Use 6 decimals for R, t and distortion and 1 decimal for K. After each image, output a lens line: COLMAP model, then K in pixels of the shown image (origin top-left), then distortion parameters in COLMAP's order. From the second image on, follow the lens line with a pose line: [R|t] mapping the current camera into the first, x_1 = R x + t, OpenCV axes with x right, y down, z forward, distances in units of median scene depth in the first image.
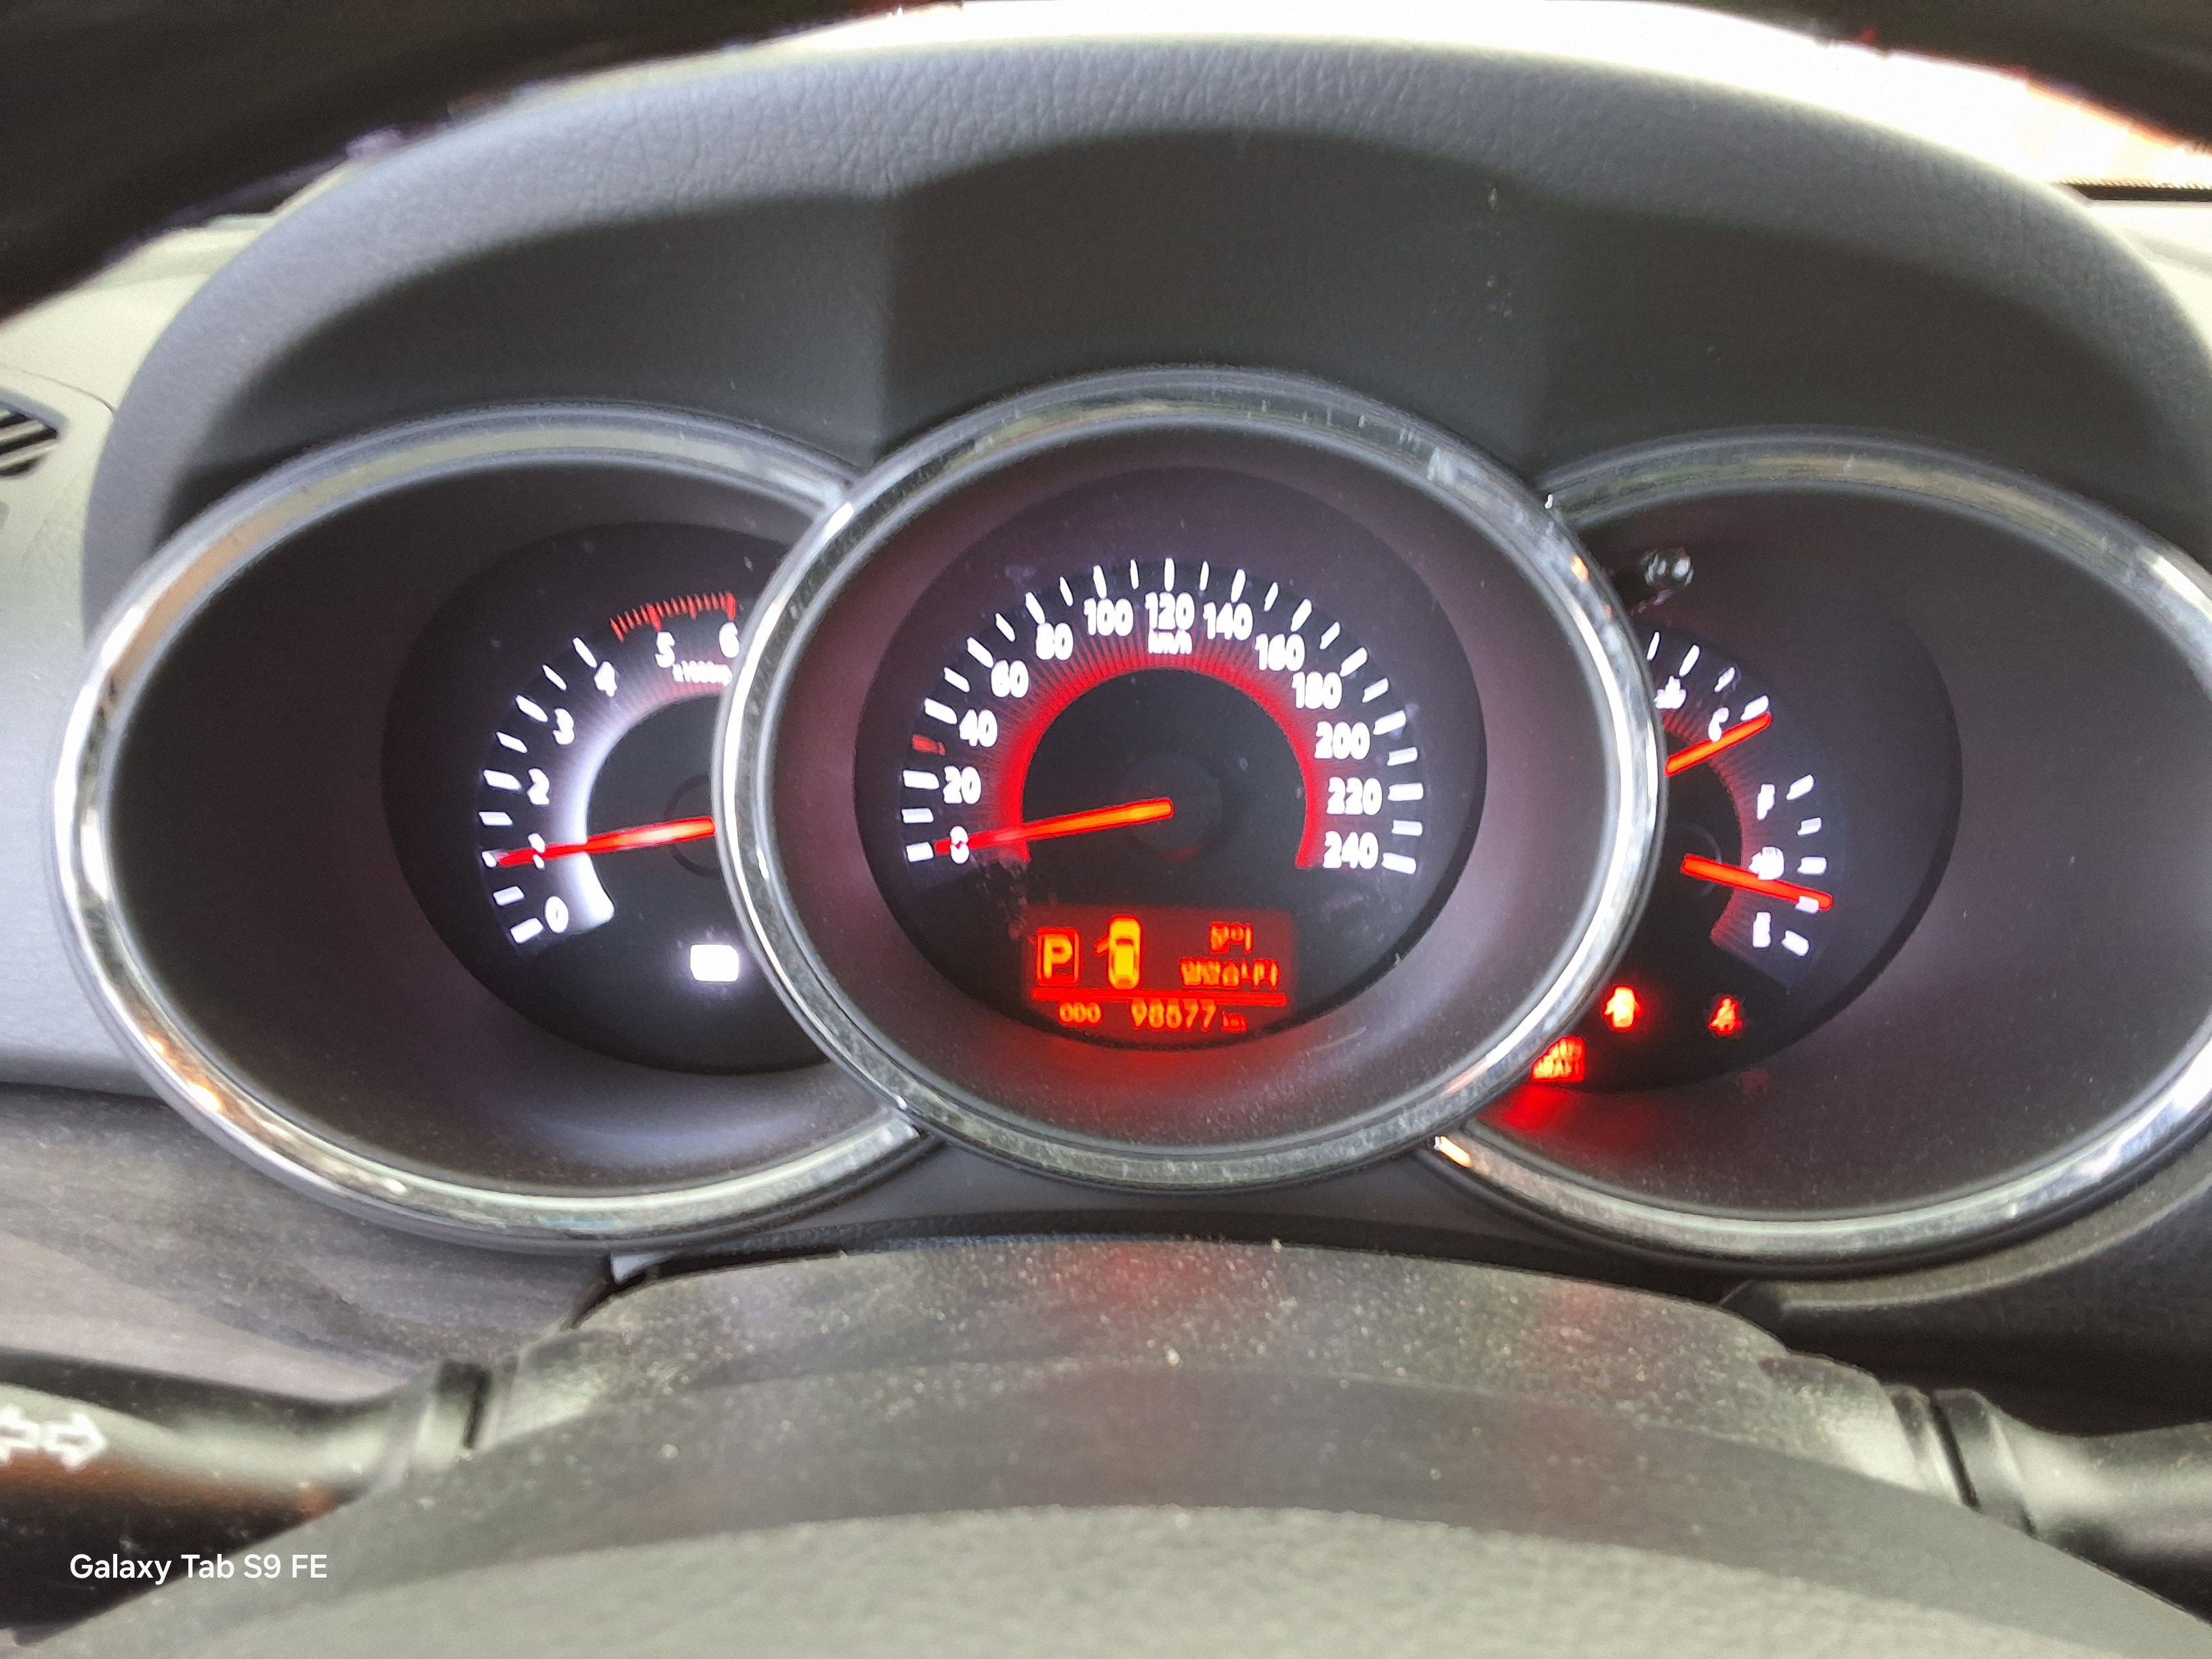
lens RADIAL K [[1757.3, 0, 1106.0], [0, 1757.3, 829.5], [0, 0, 1]] dist [0.113661, -0.121500]
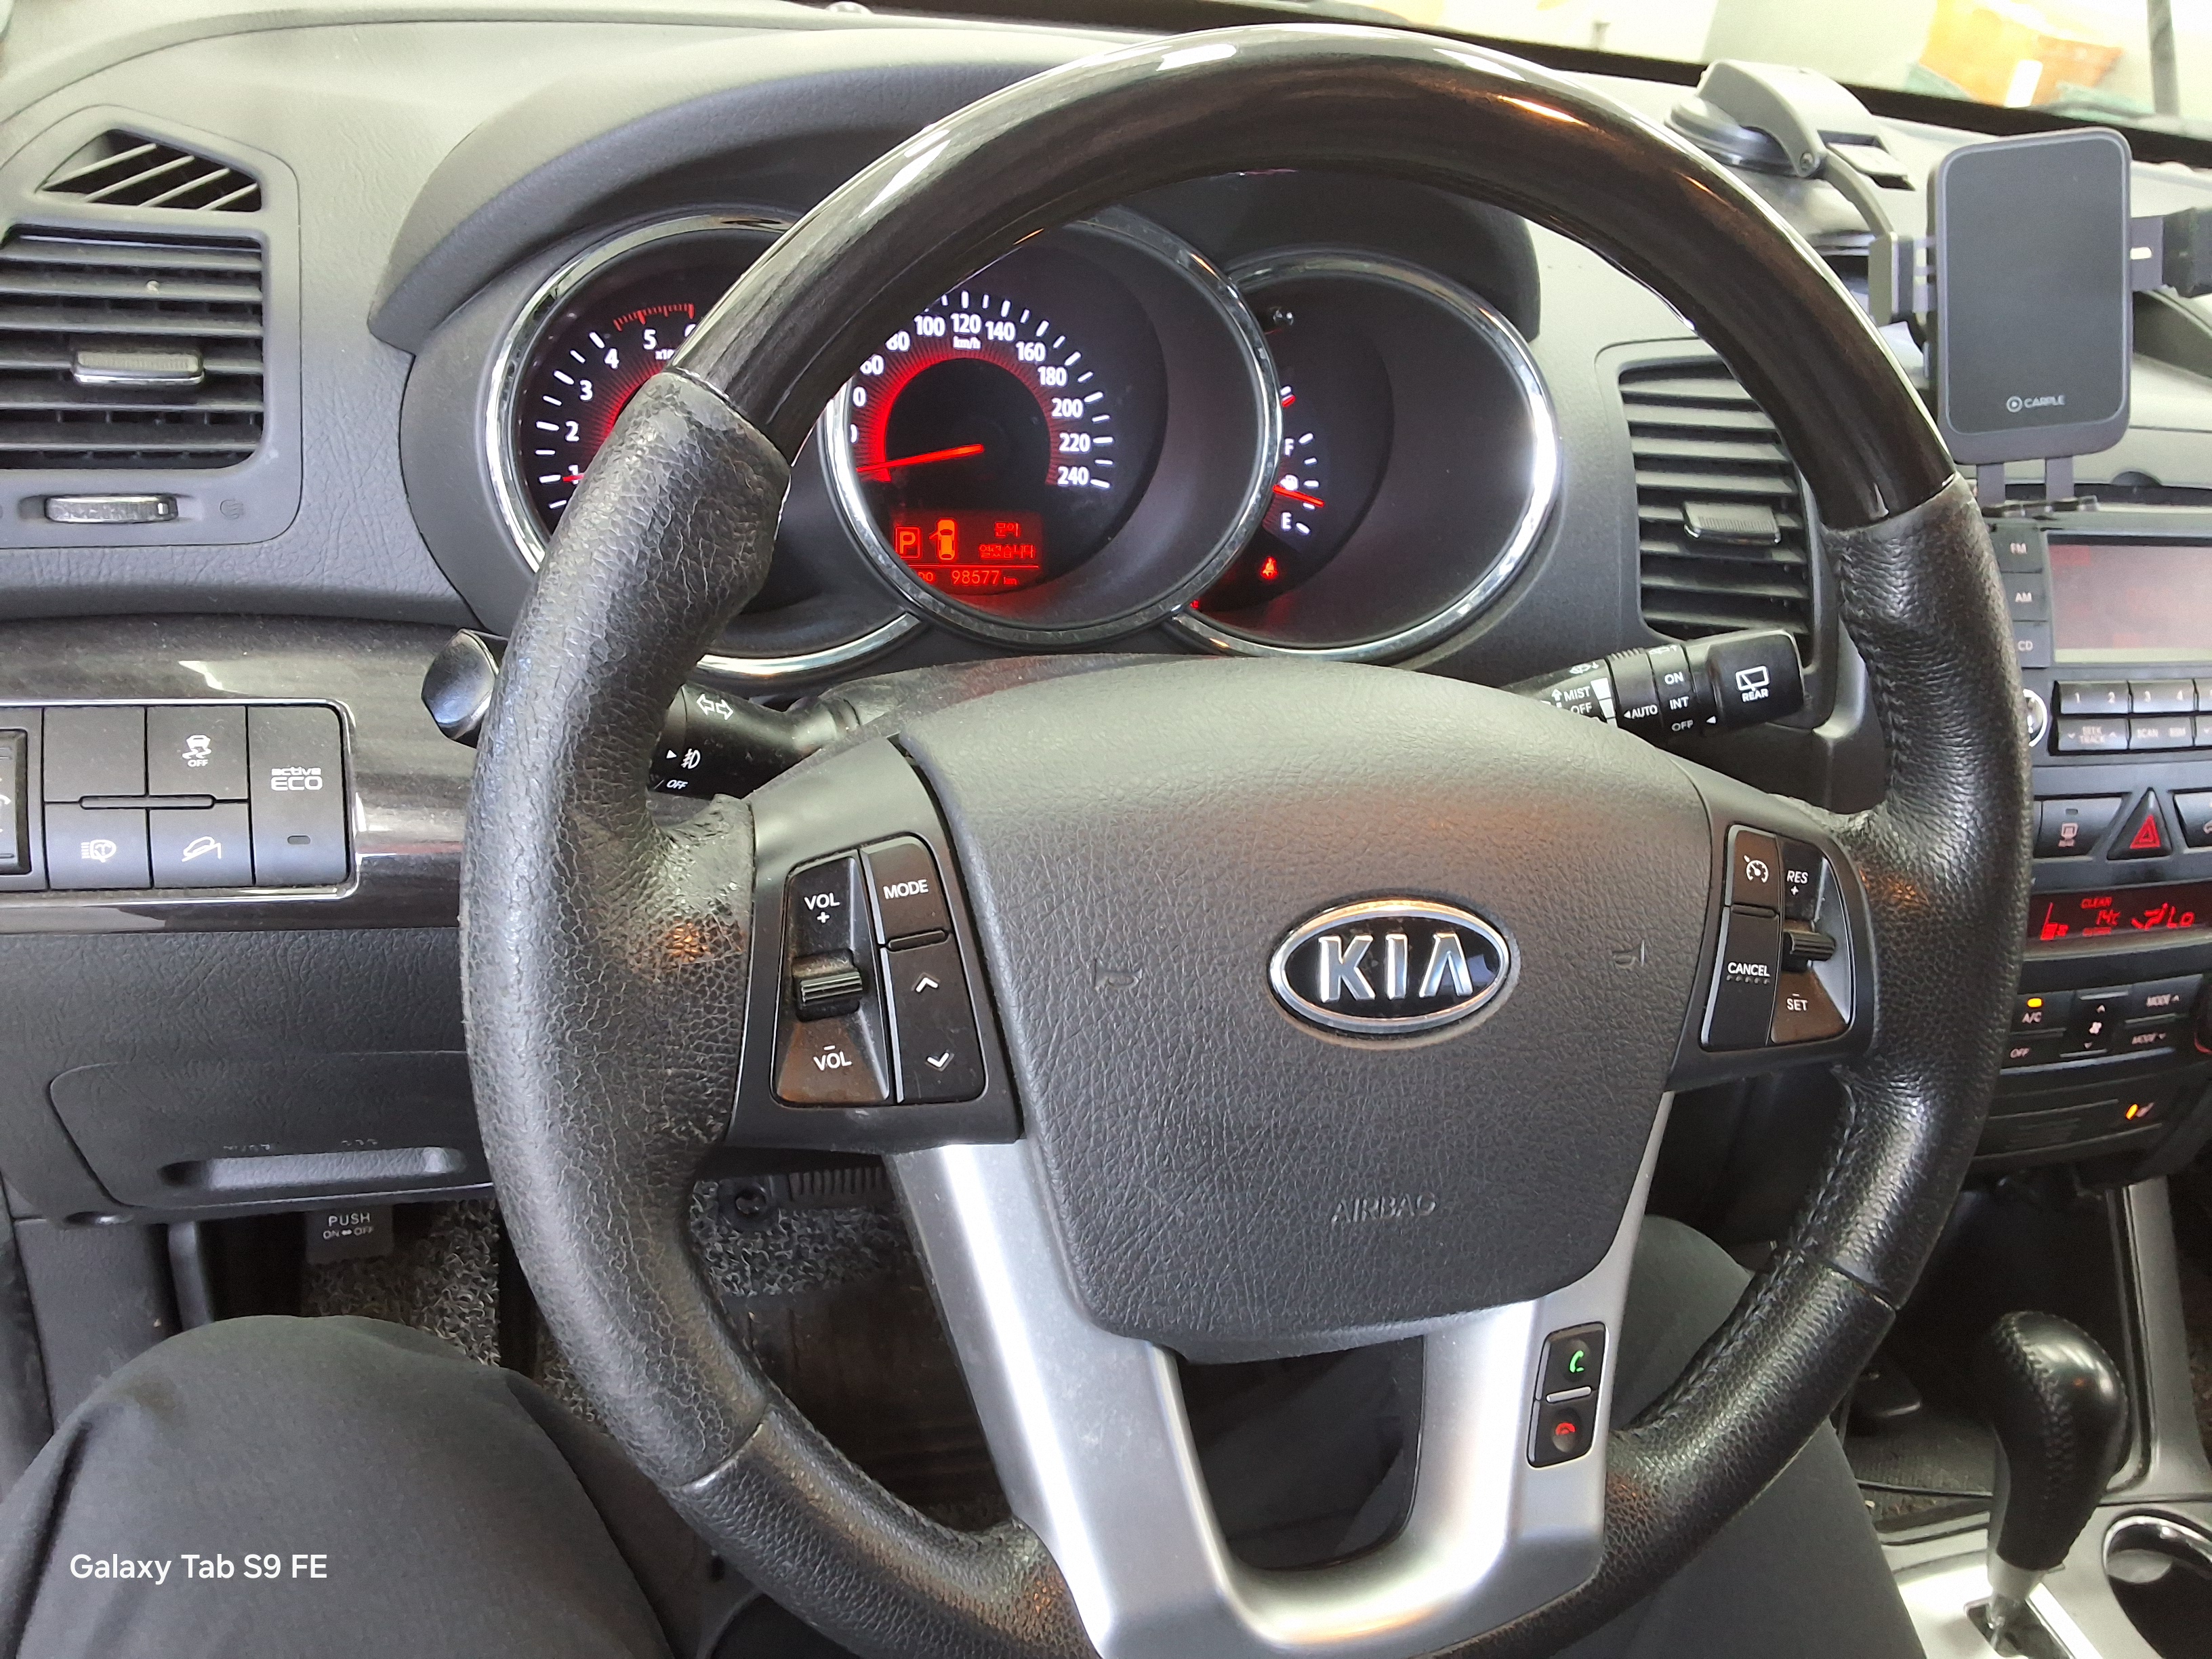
lens RADIAL K [[1757.3, 0, 1106.0], [0, 1757.3, 829.5], [0, 0, 1]] dist [0.113661, -0.121500]
pose [[0.934378, -0.073190, 0.348685, -0.446531], [0.011579, 0.984394, 0.175598, 0.048935], [-0.356095, -0.160037, 0.920643, -0.620654]]
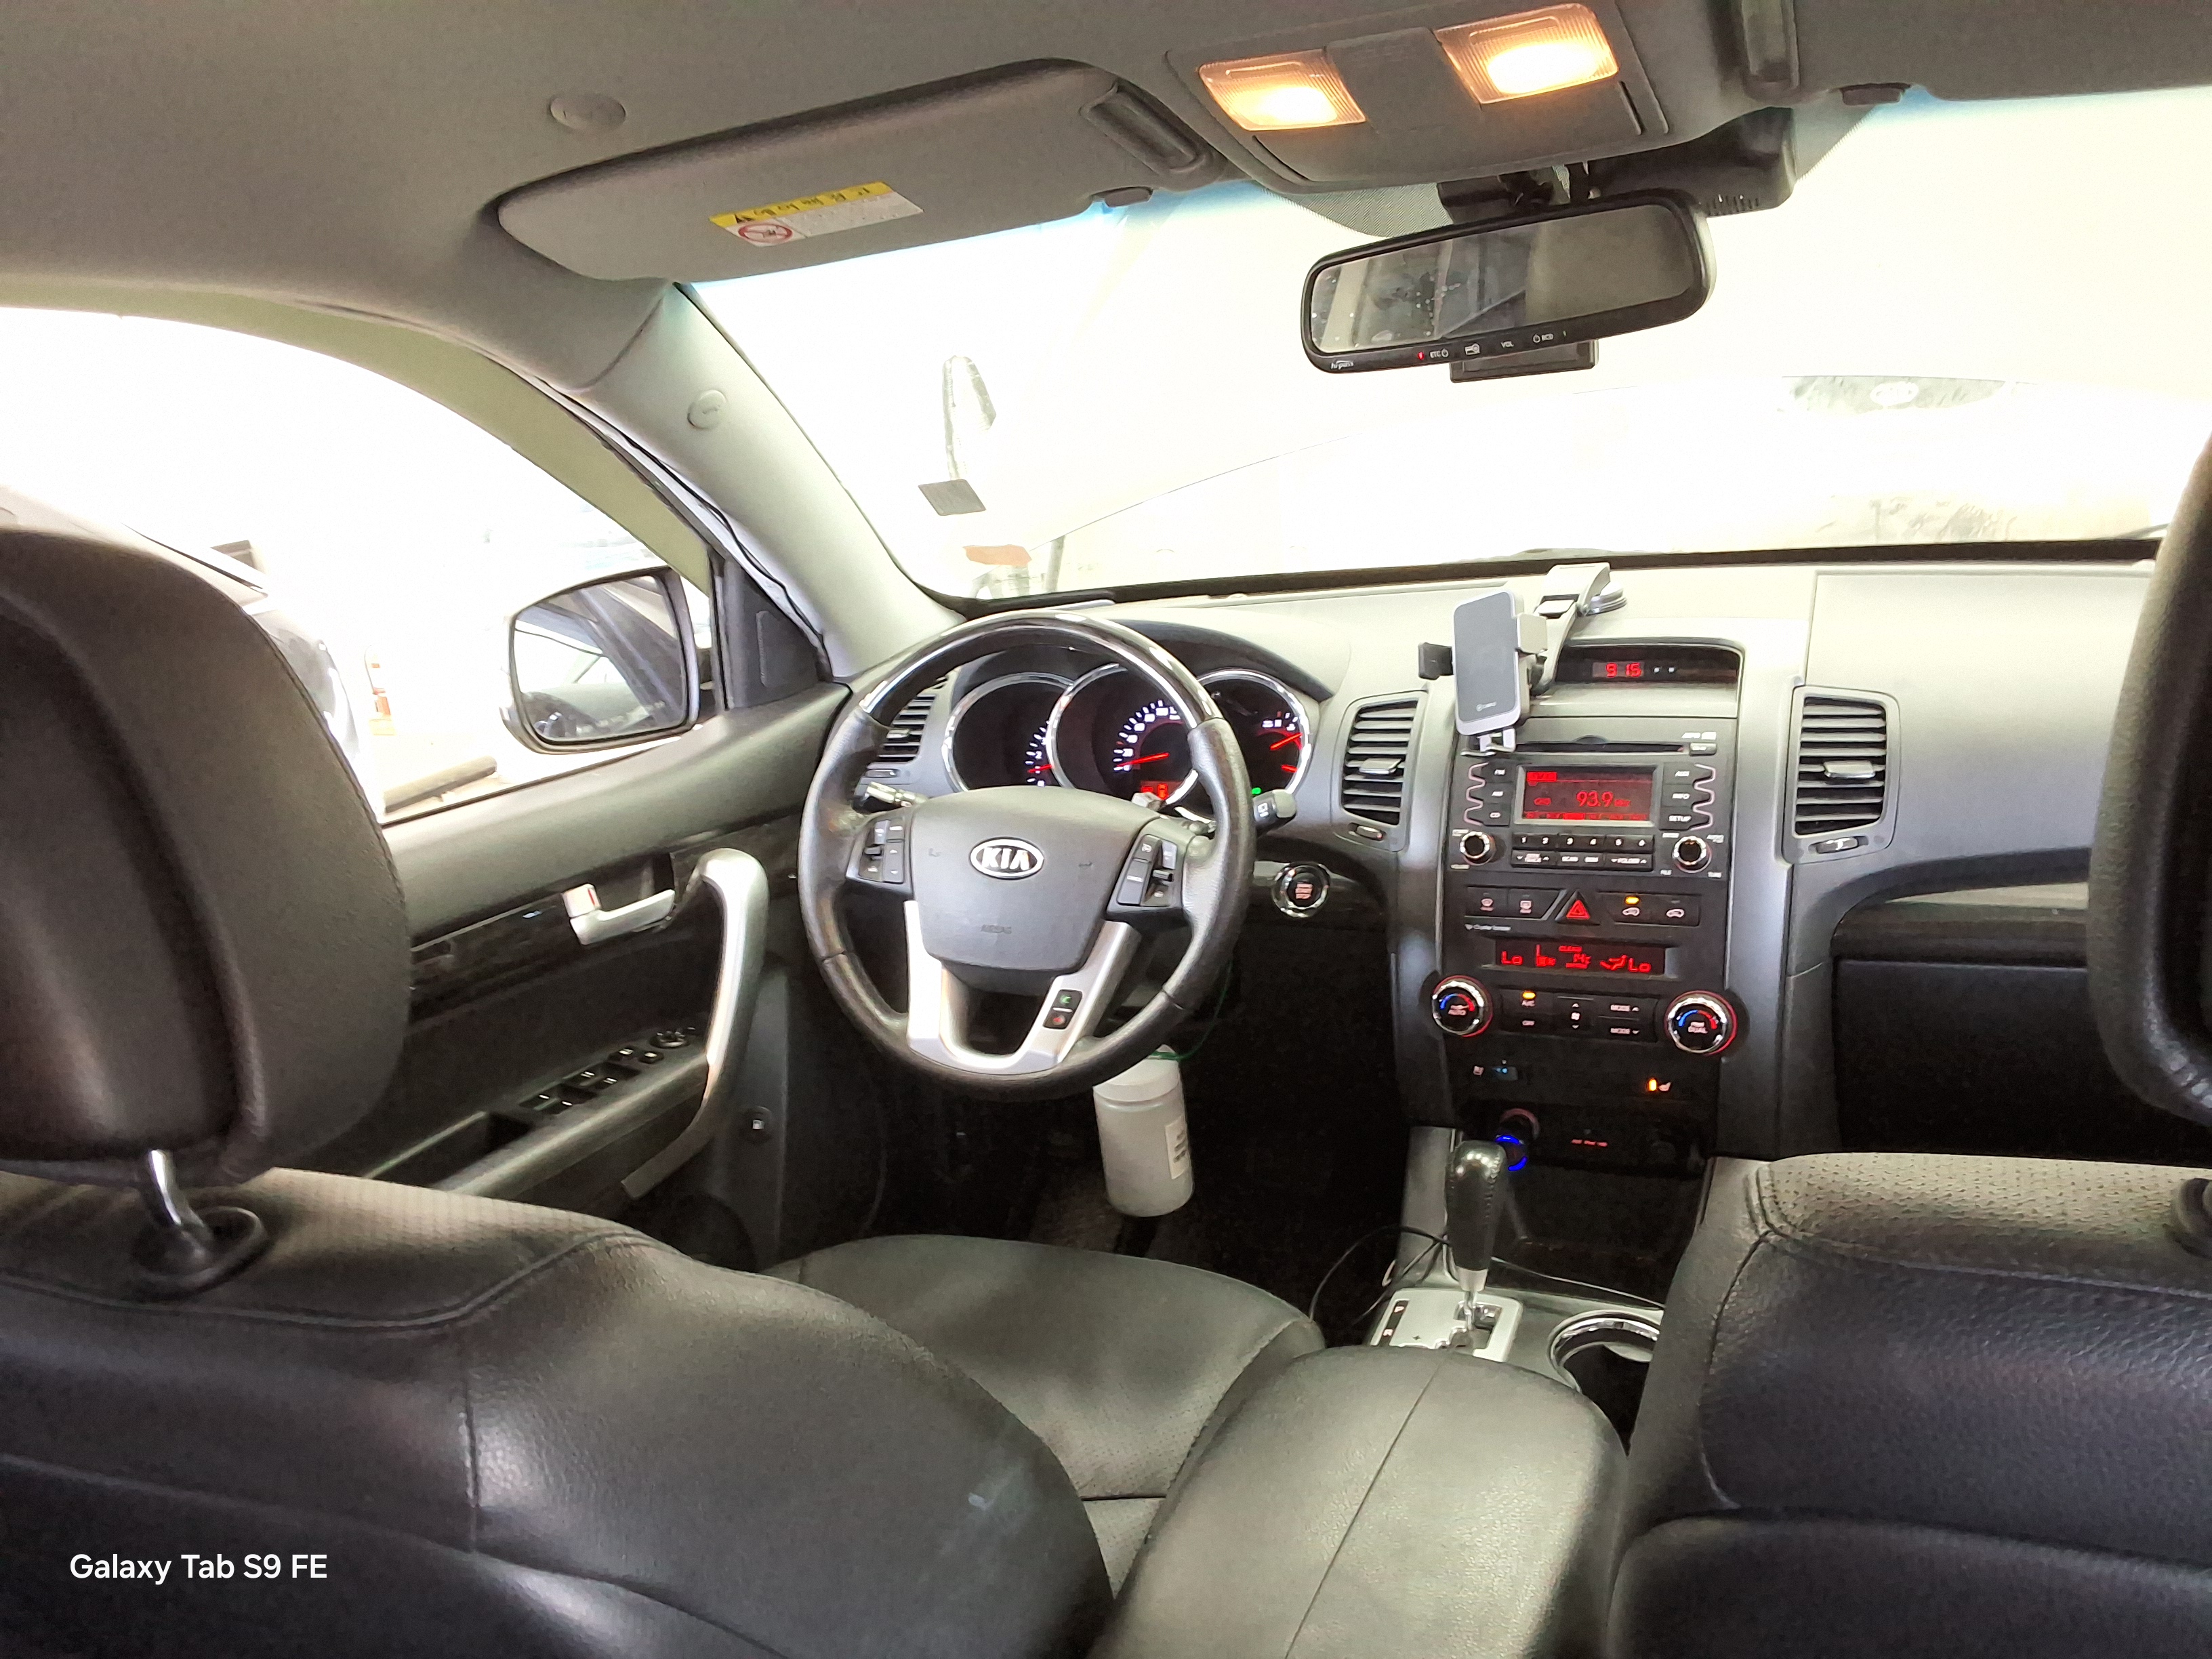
lens RADIAL K [[1757.3, 0, 1106.0], [0, 1757.3, 829.5], [0, 0, 1]] dist [0.113661, -0.121500]
pose [[0.905585, -0.004291, -0.424144, 1.623144], [-0.039535, 0.994742, -0.094474, 0.547177], [0.422319, 0.102323, 0.900653, -2.730306]]
